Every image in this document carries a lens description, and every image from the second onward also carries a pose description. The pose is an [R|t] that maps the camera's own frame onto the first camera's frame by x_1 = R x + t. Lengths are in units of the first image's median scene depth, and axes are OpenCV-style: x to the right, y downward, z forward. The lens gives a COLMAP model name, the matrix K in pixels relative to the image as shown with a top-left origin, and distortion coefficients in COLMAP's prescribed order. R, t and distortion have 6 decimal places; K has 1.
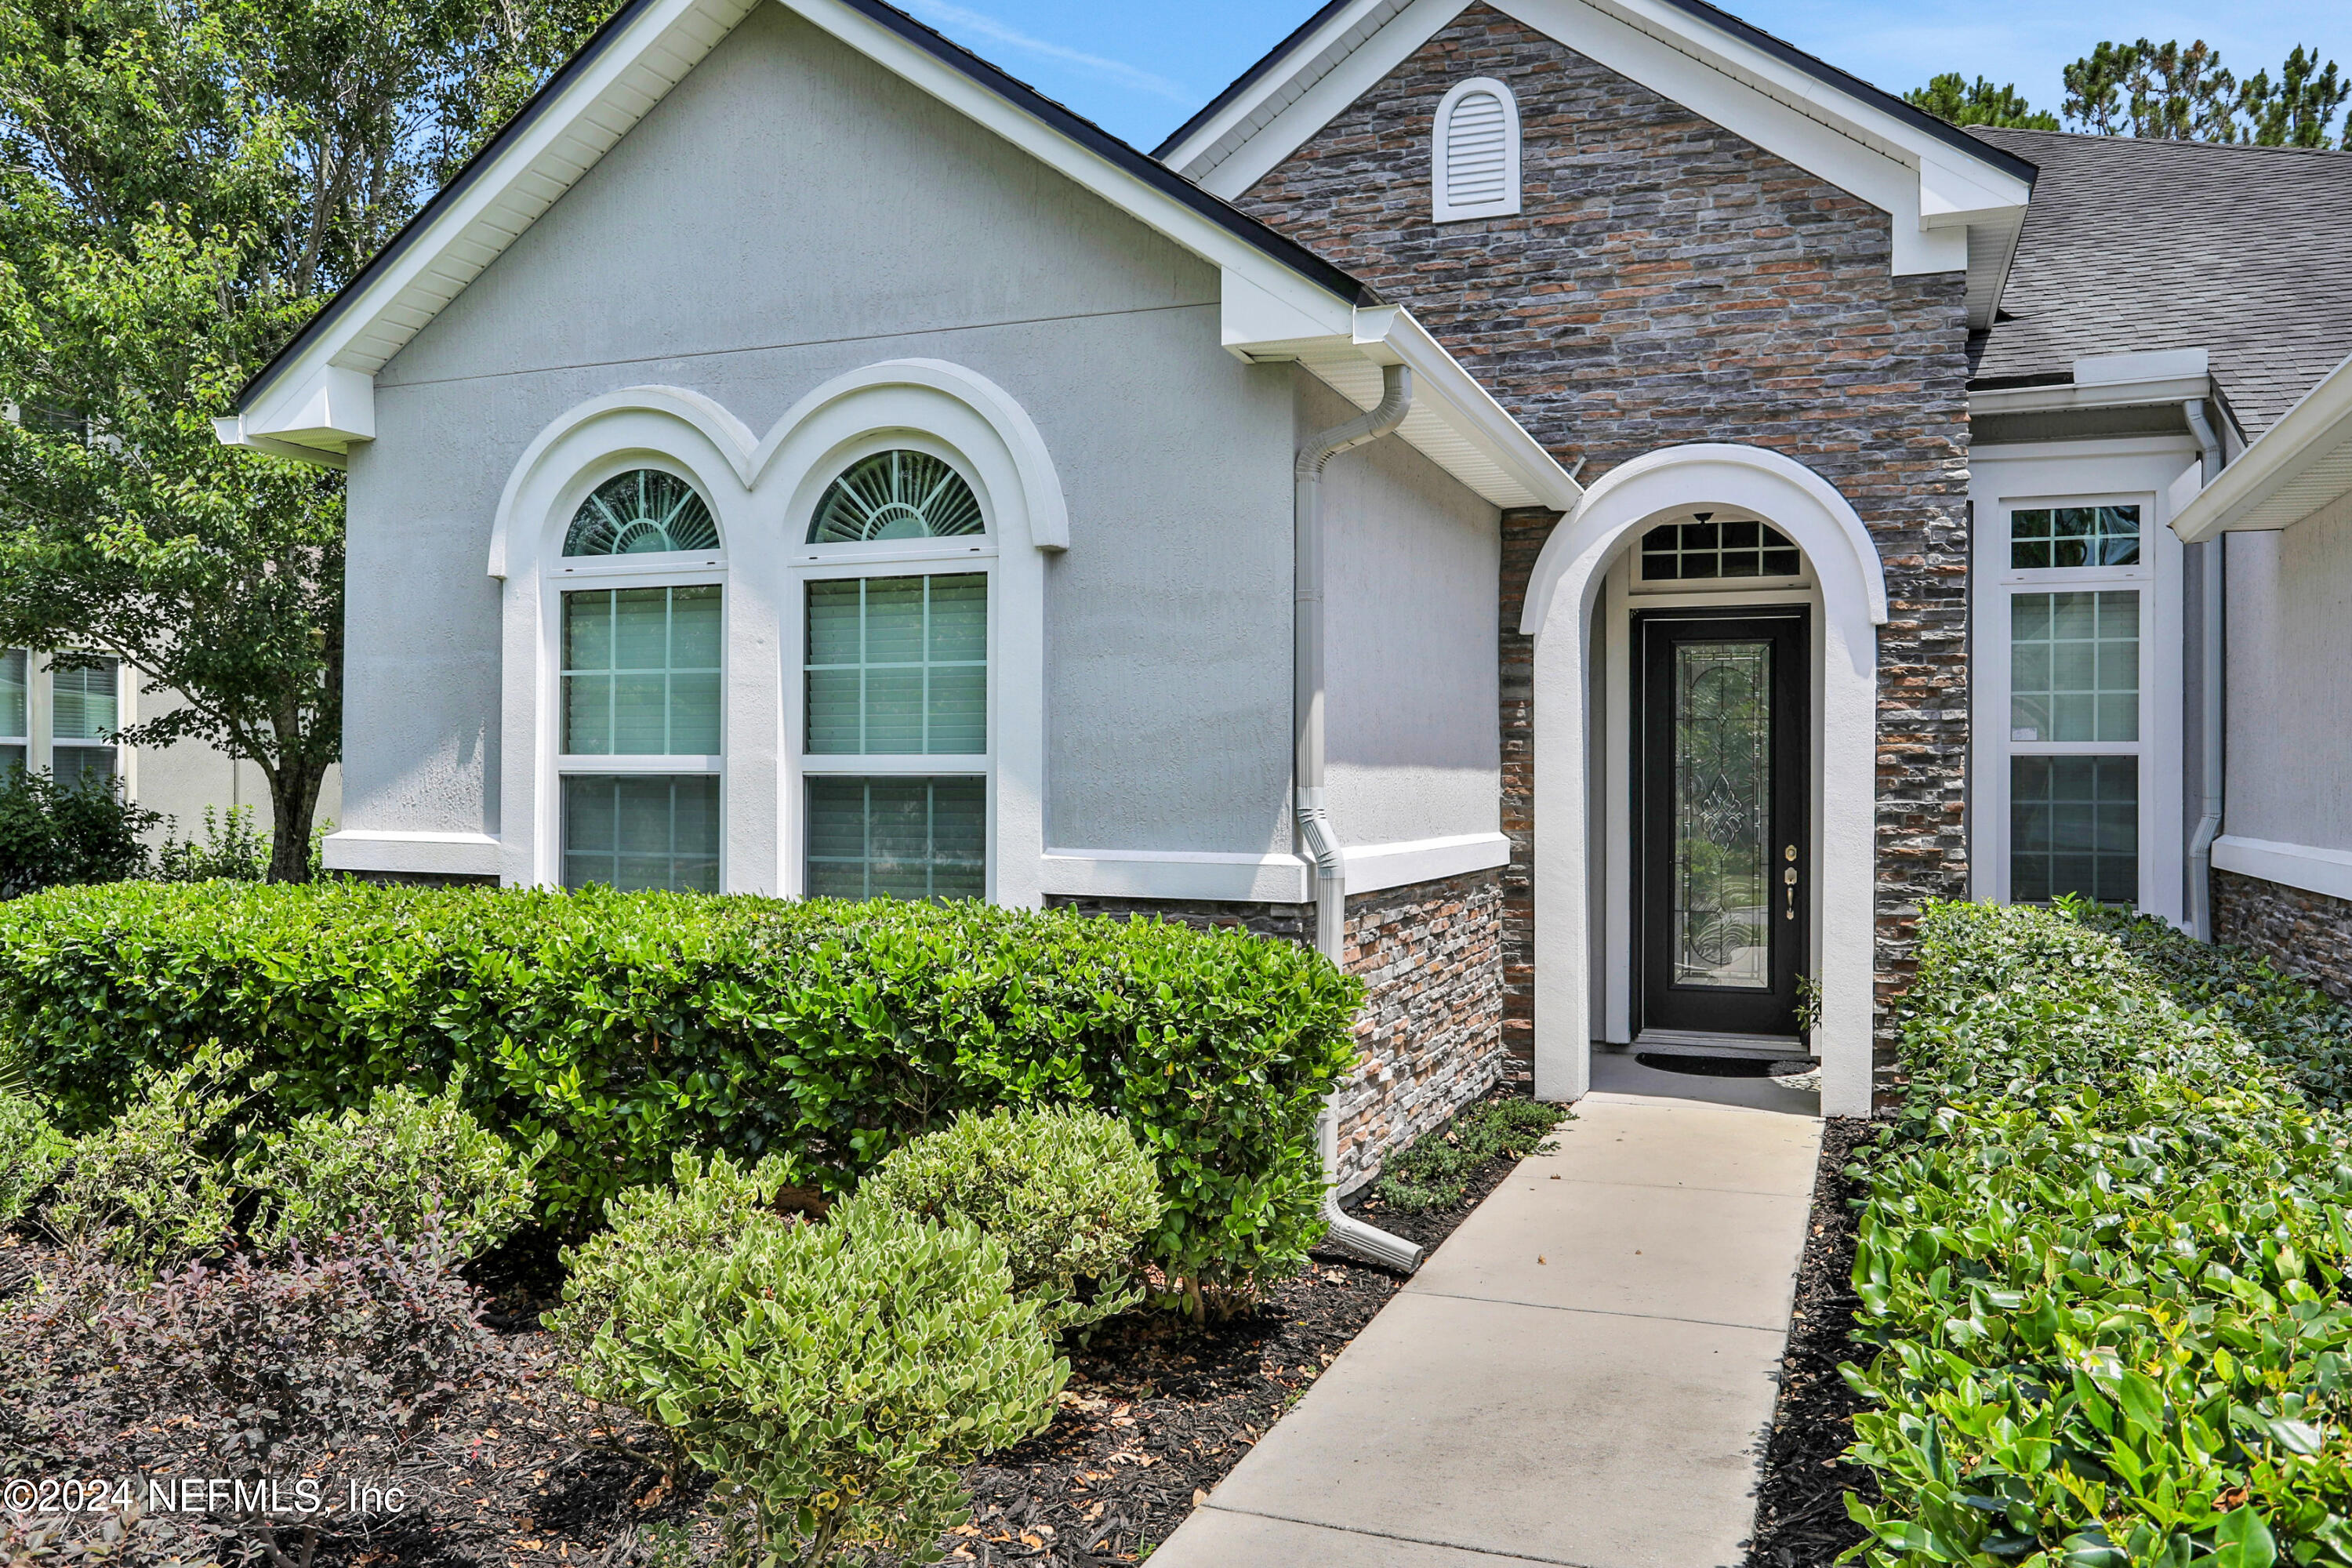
lens RADIAL K [[1768.7, 0, 1168.1], [0, 1768.7, 790.3], [0, 0, 1]] dist [0.006935, -0.001081]
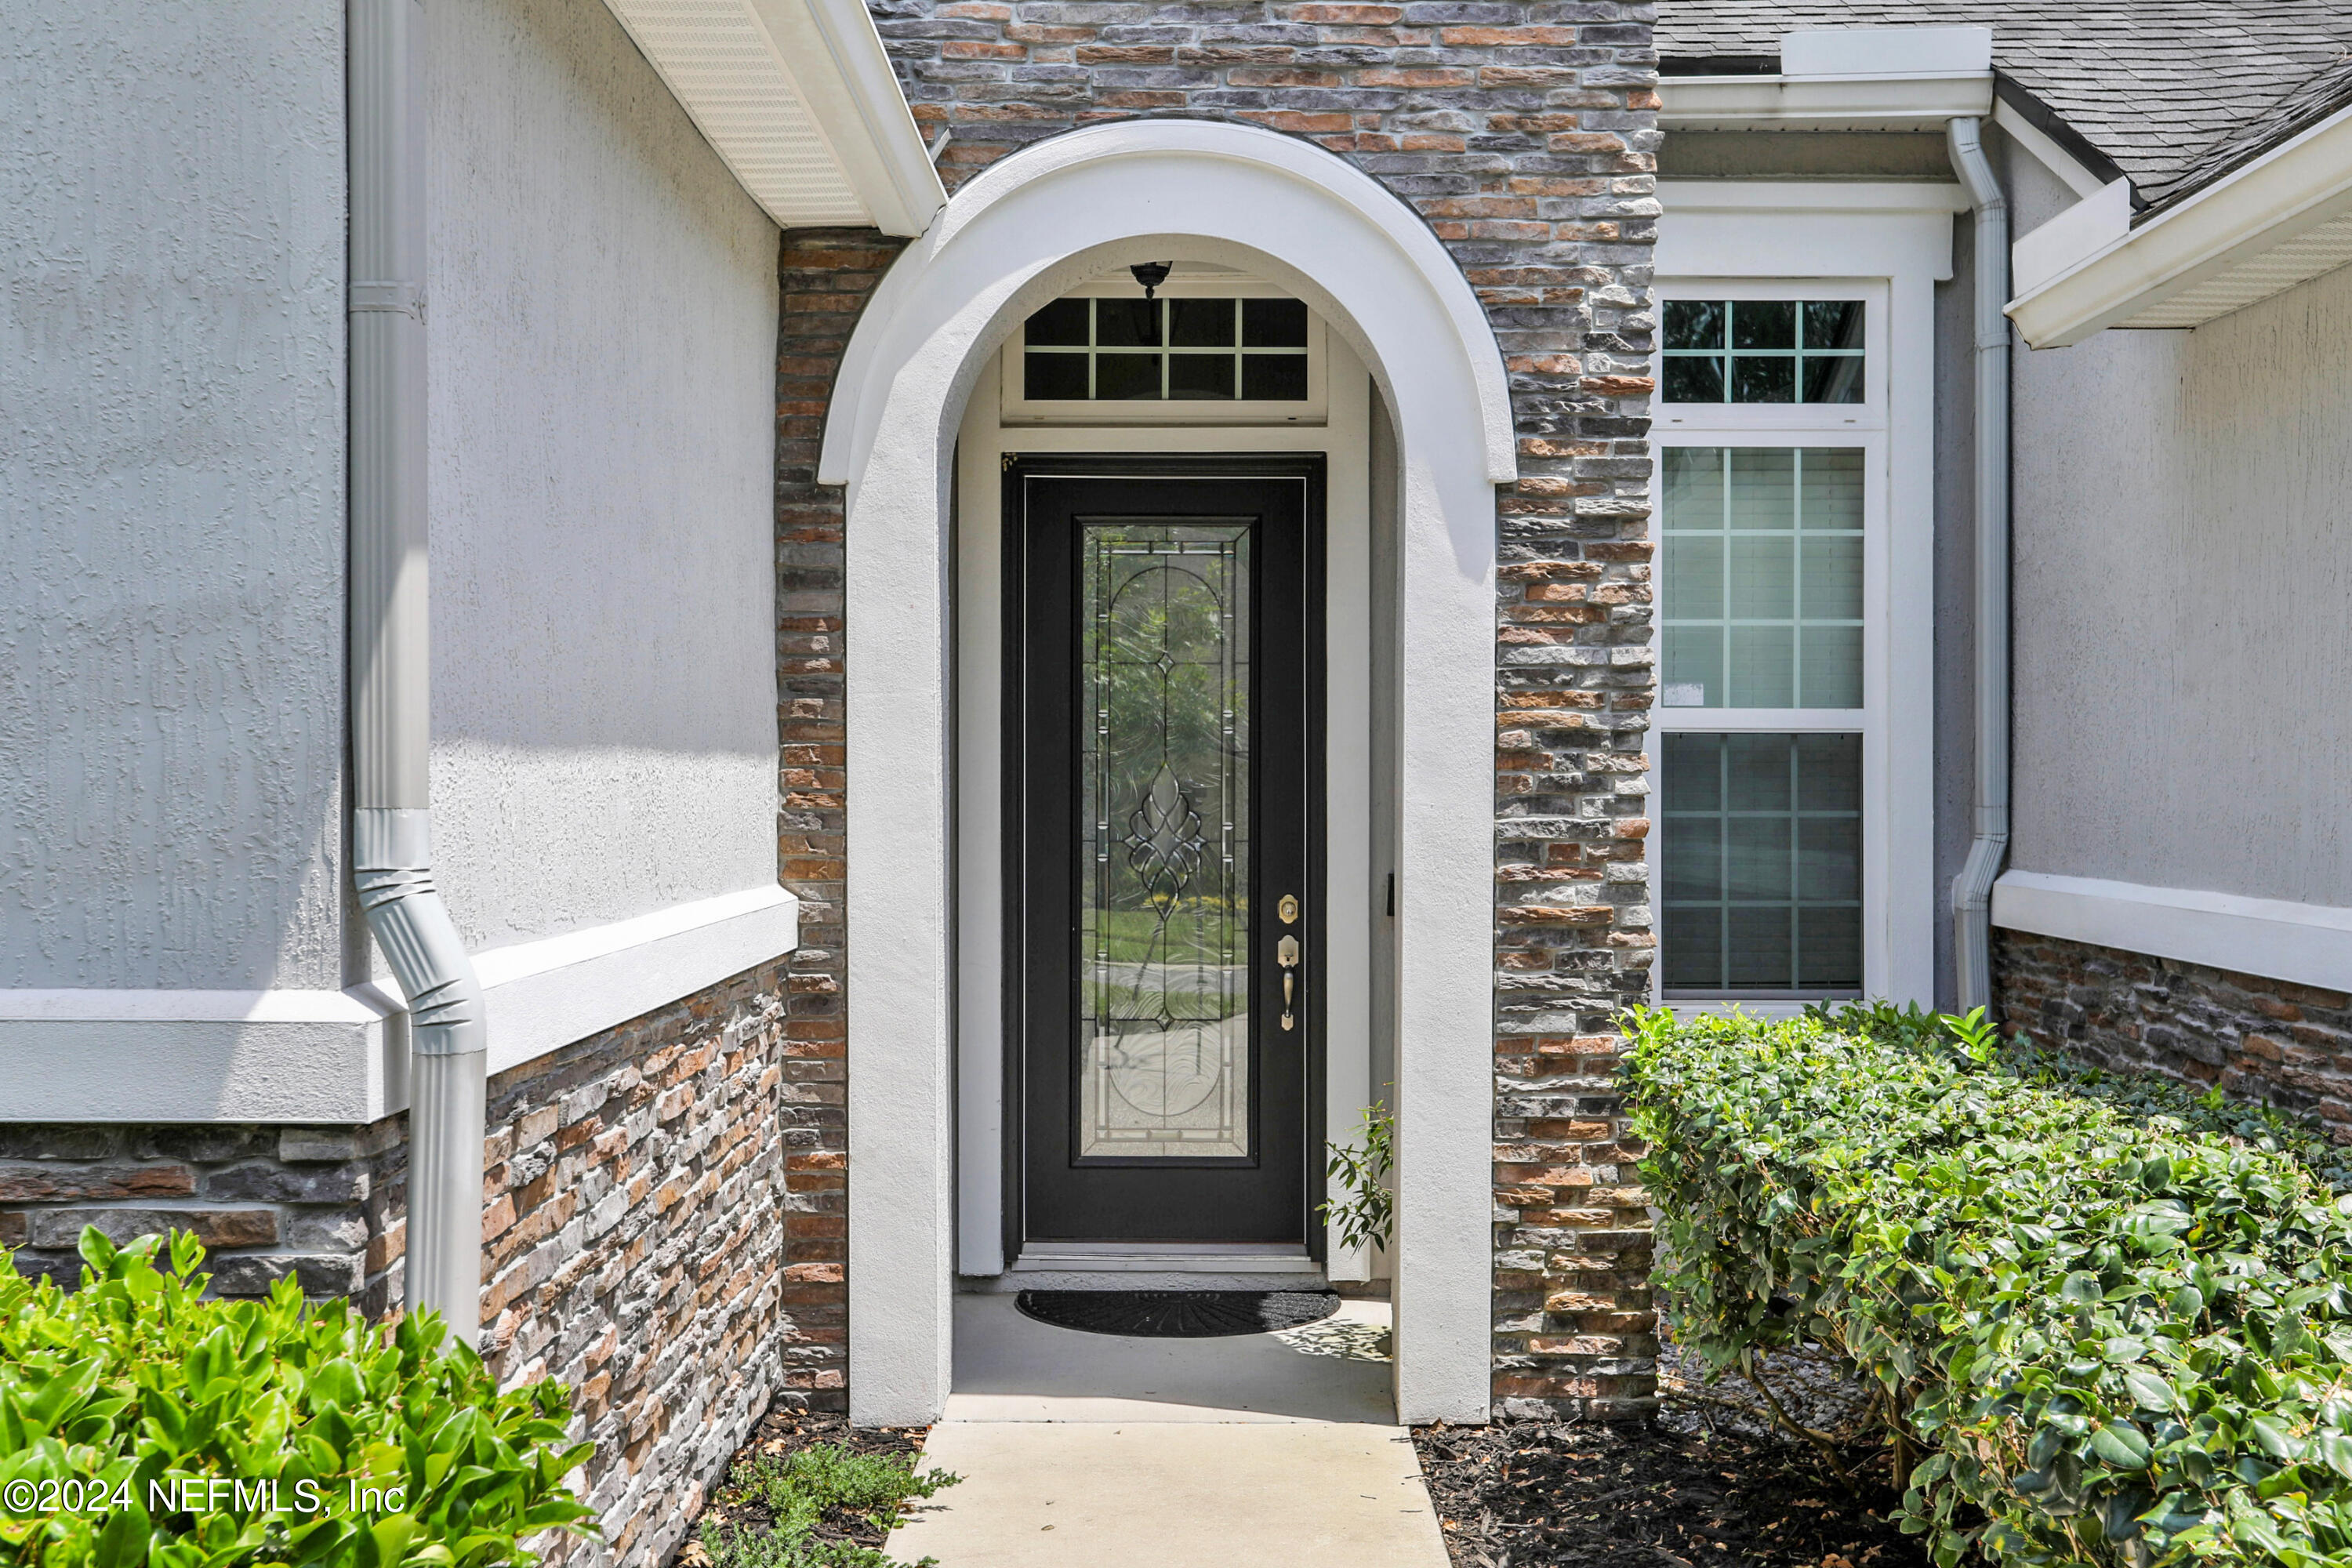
lens RADIAL K [[2707.0, 0, 1199.0], [0, 2707.0, 754.0], [0, 0, 1]] dist [0.026890, 0.000000]
pose [[0.928413, 0.000344, 0.371550, 0.017800], [0.003709, 0.999941, -0.010194, -0.004925], [-0.371532, 0.010842, 0.928357, 0.280335]]
